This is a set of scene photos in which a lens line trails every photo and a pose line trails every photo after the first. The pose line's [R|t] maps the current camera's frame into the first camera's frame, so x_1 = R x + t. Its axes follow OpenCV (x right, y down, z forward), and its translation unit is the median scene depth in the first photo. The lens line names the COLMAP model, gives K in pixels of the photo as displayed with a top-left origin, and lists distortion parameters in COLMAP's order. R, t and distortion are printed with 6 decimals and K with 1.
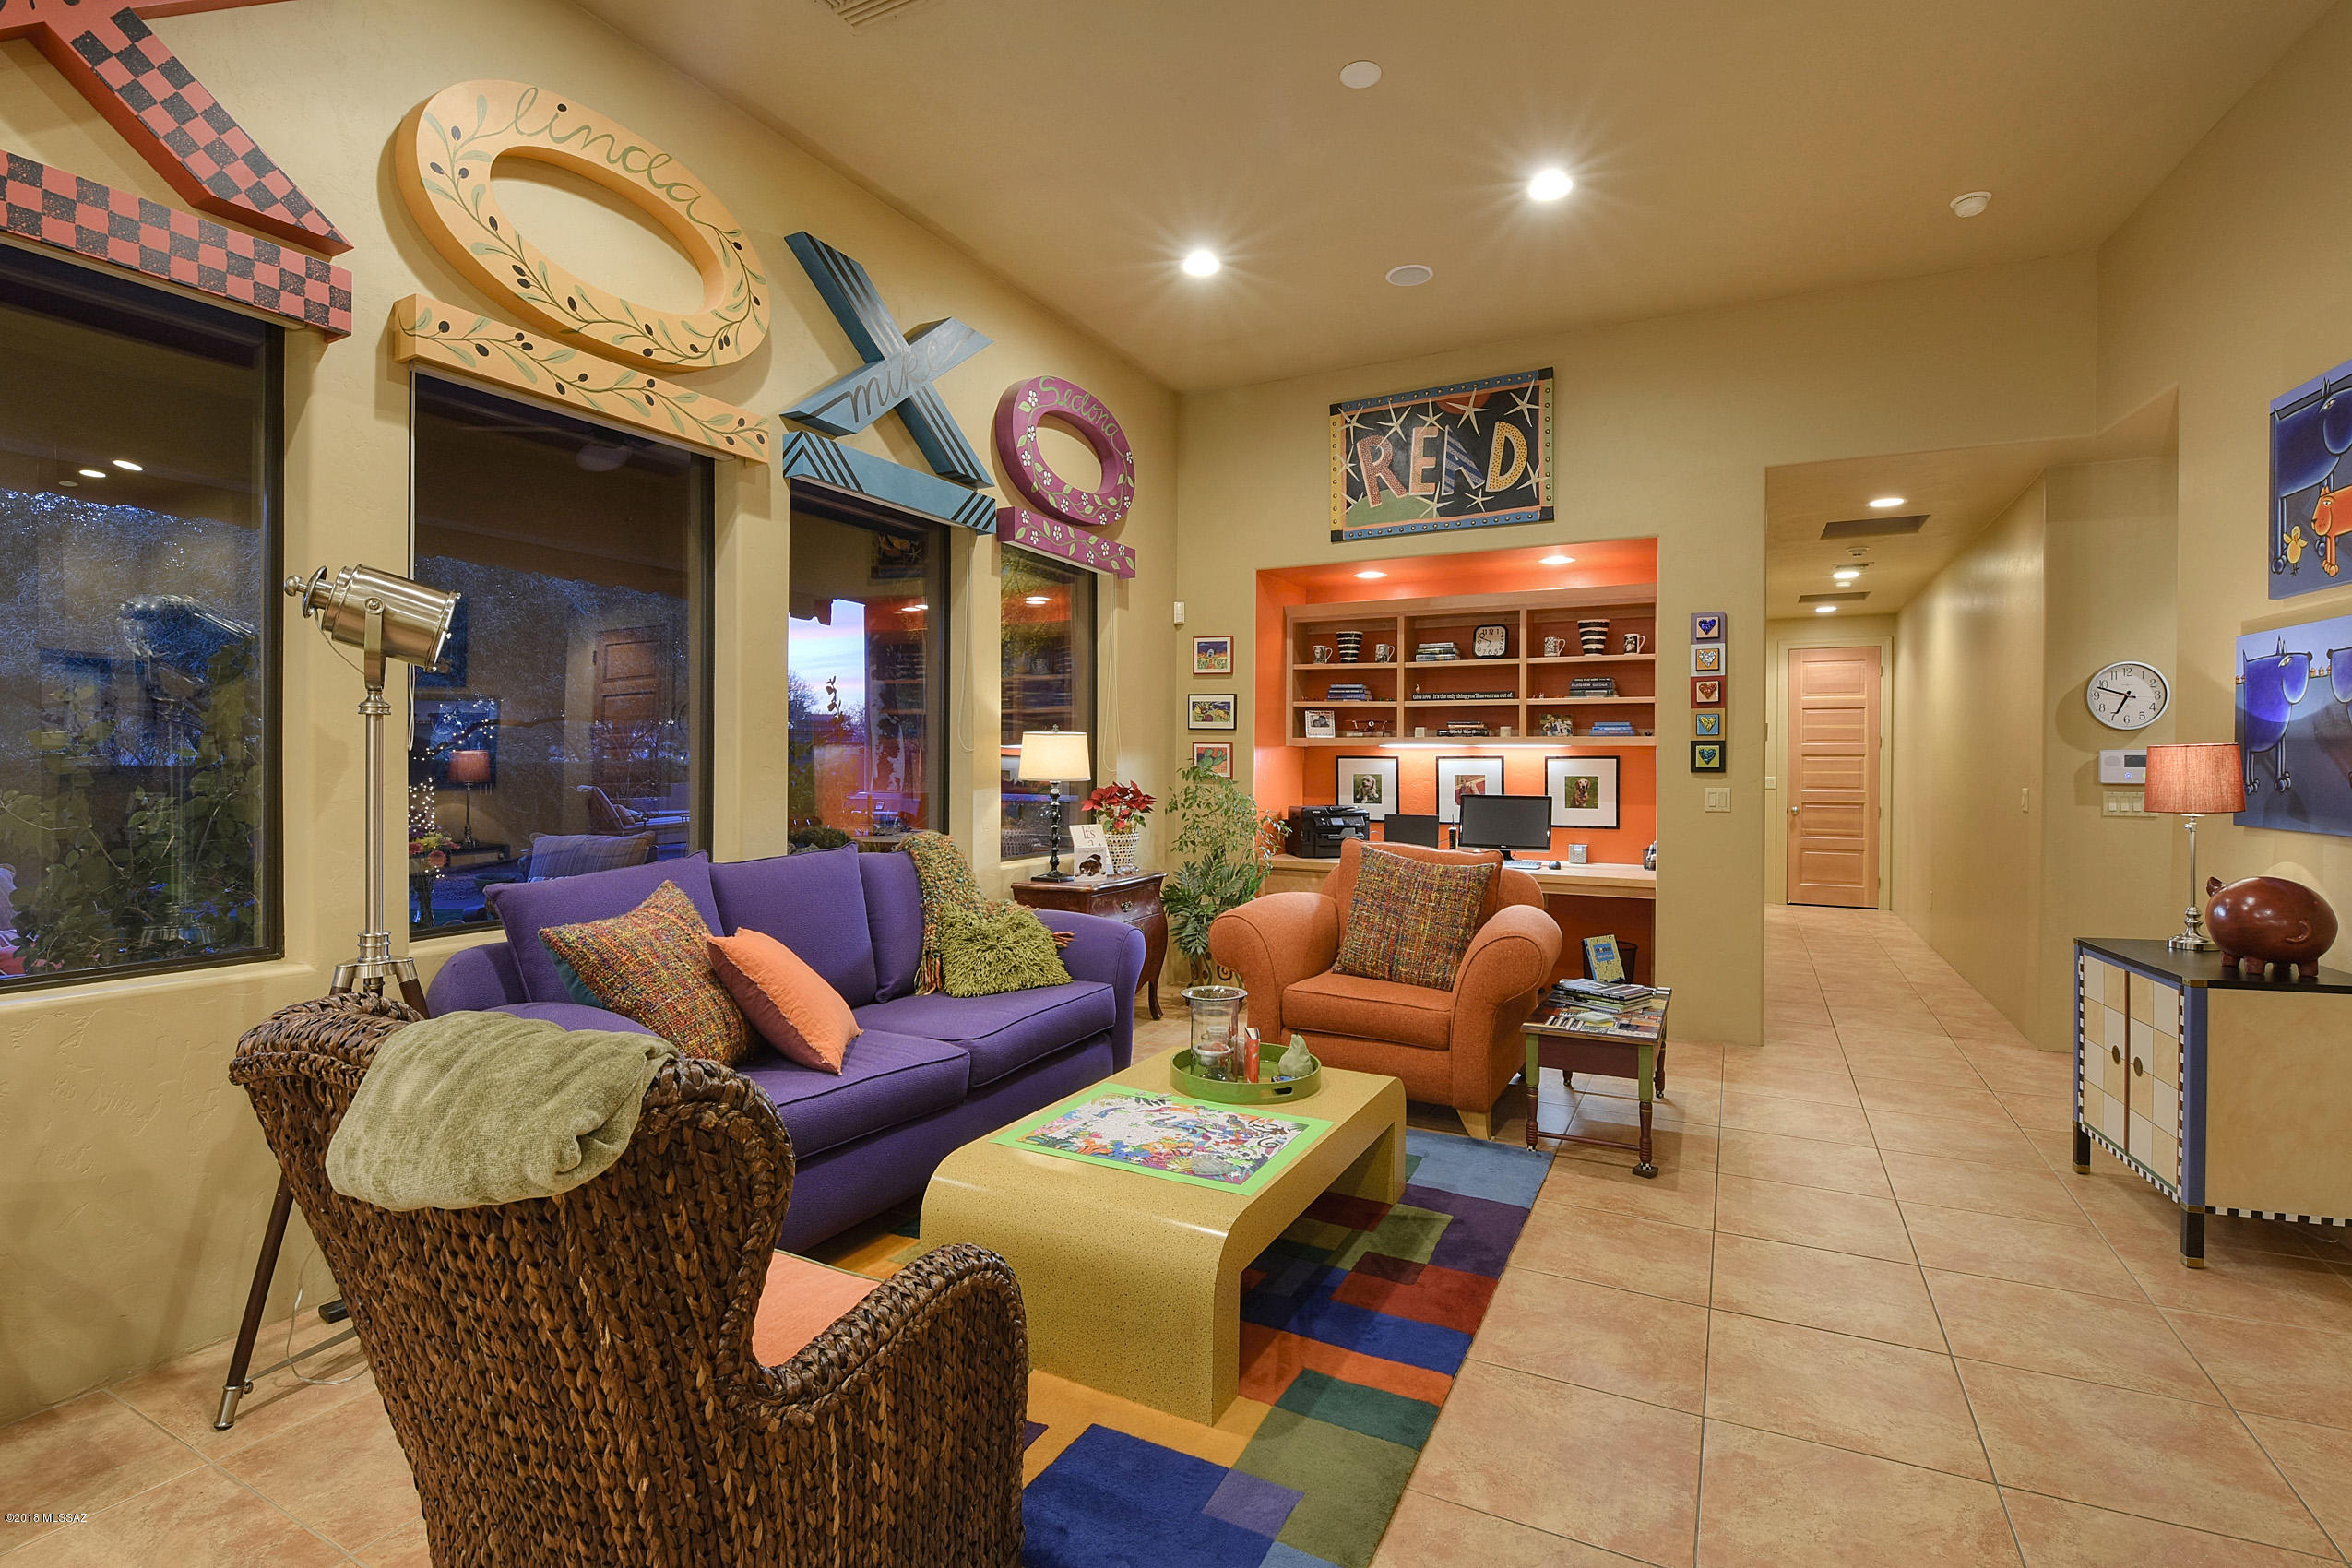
lens RADIAL K [[1066.4, 0, 1238.5], [0, 1066.4, 770.6], [0, 0, 1]] dist [-0.016688, -0.000449]
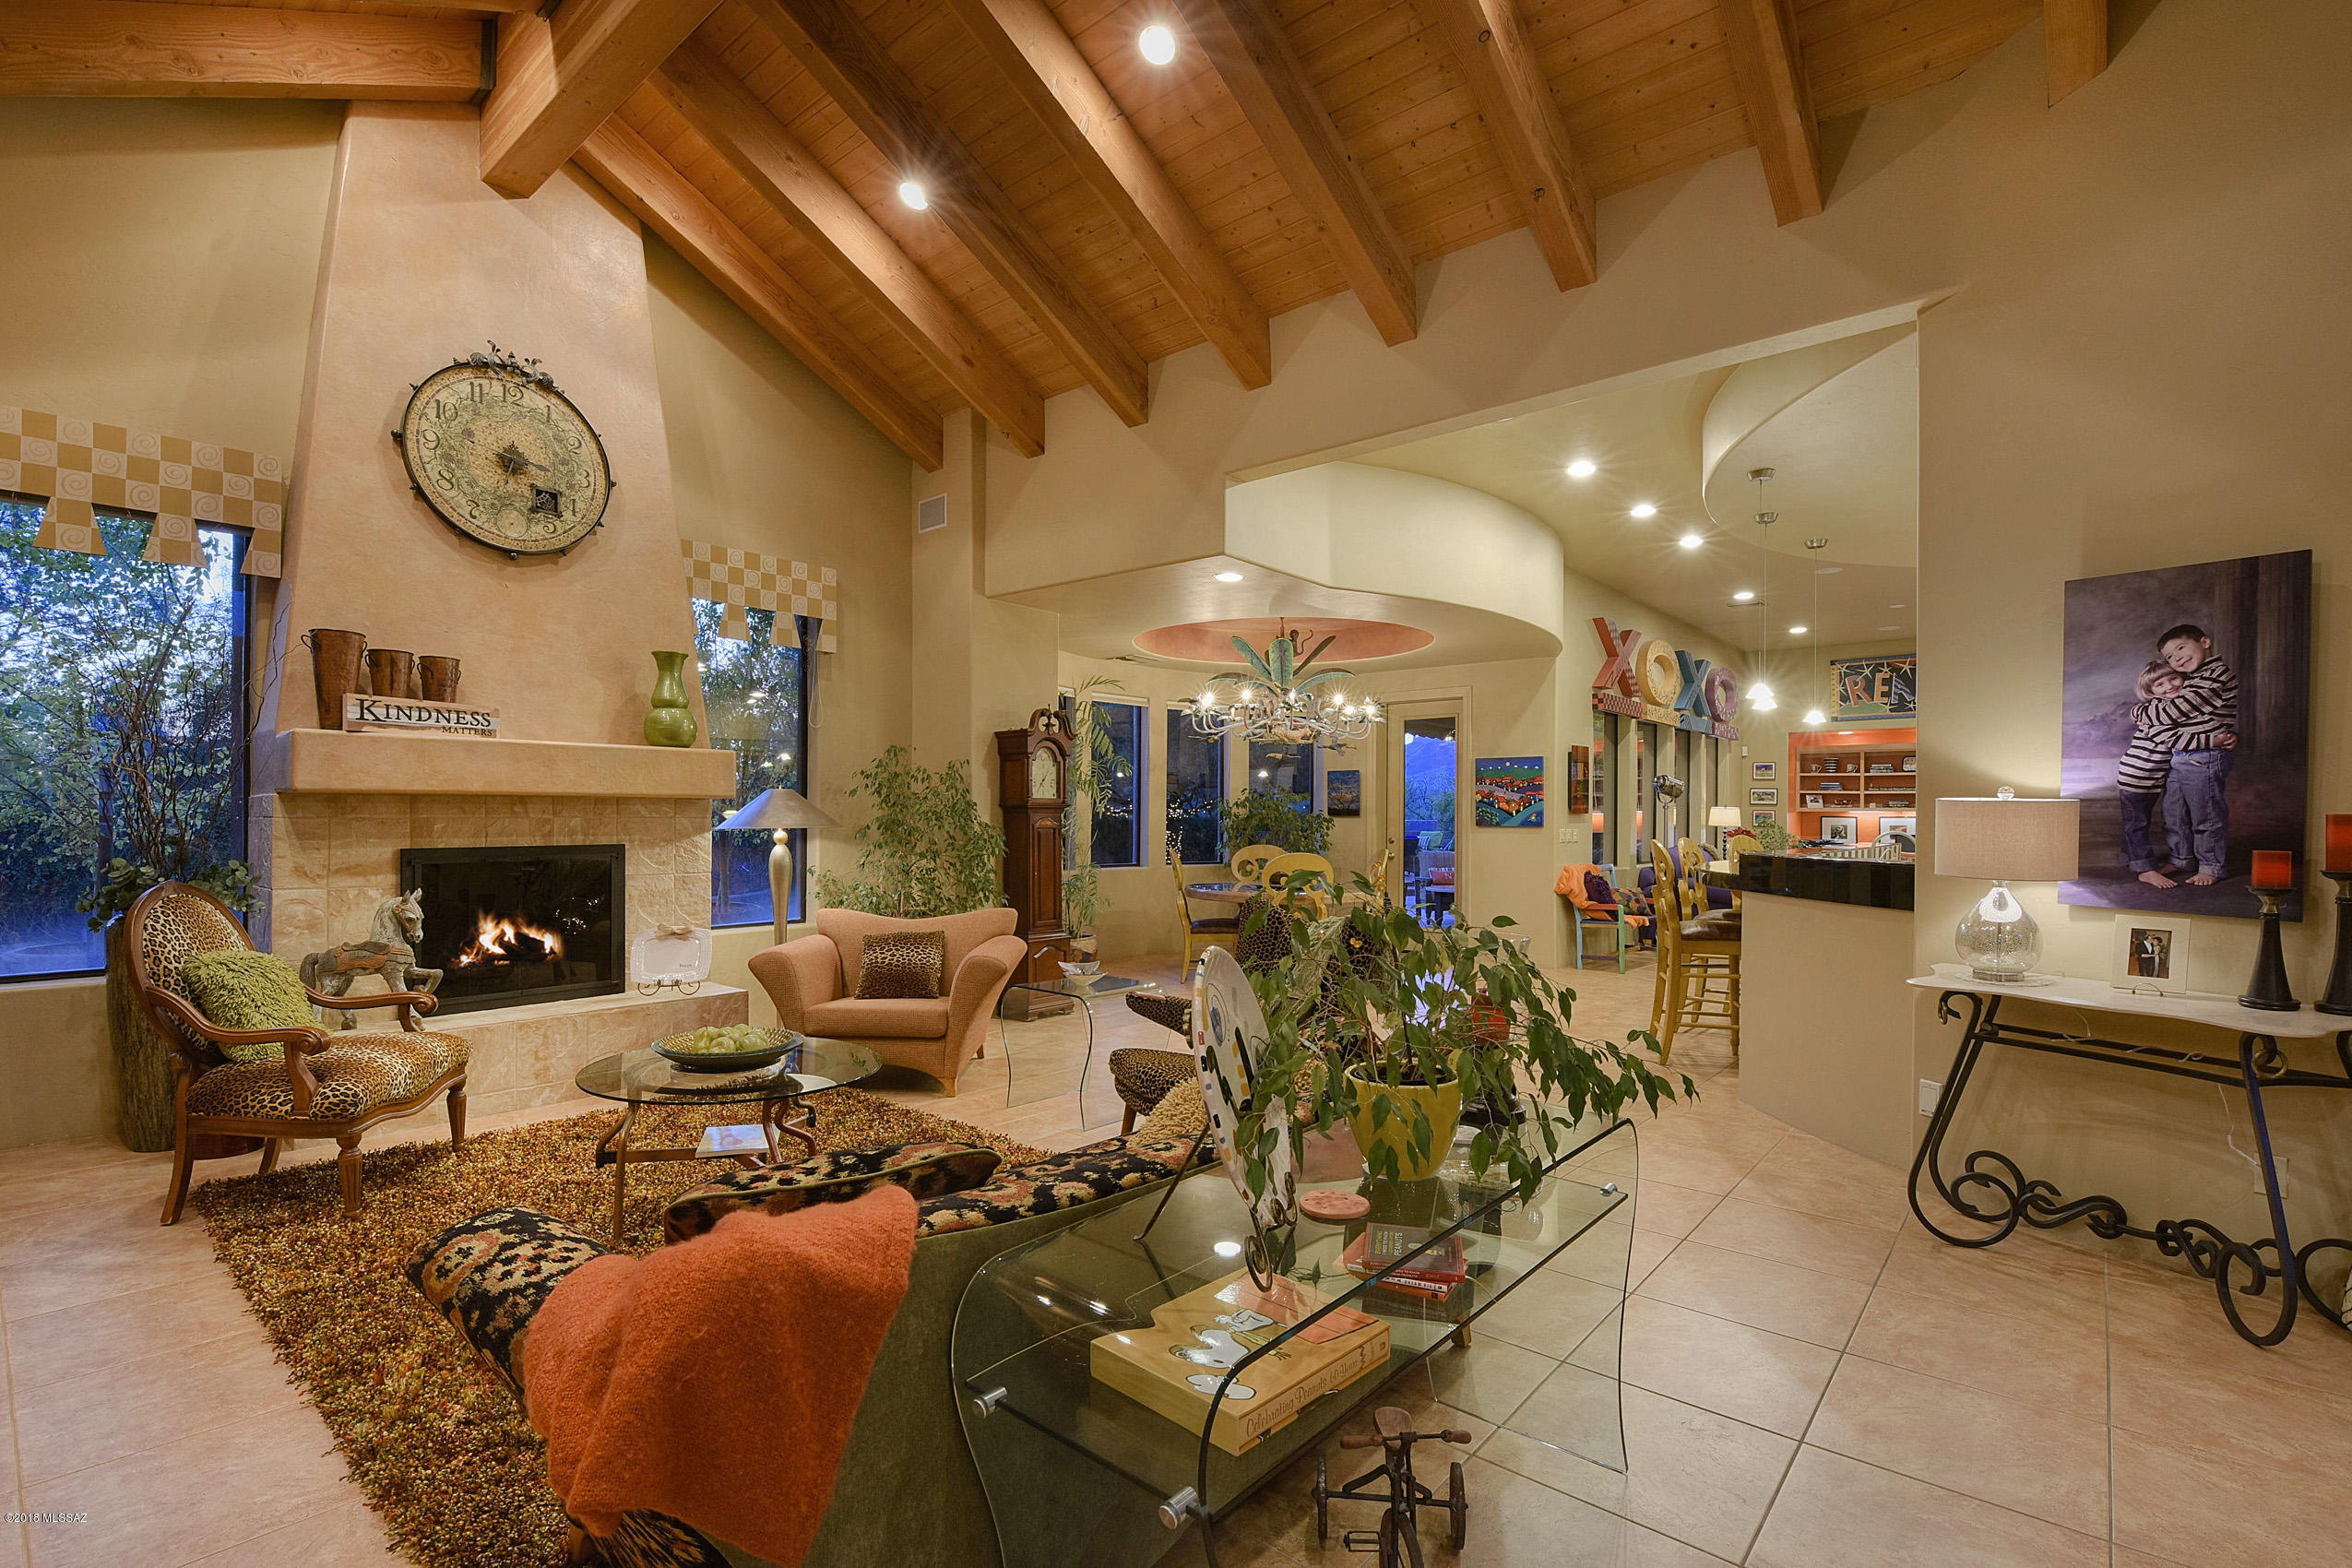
lens RADIAL K [[1046.3, 0, 1169.2], [0, 1046.3, 814.2], [0, 0, 1]] dist [0.000120, -0.009527]
pose [[0.962488, -0.000848, -0.271324, -0.670303], [-0.002186, 0.999938, -0.010882, 0.008531], [0.271316, 0.011067, 0.962427, -1.523530]]
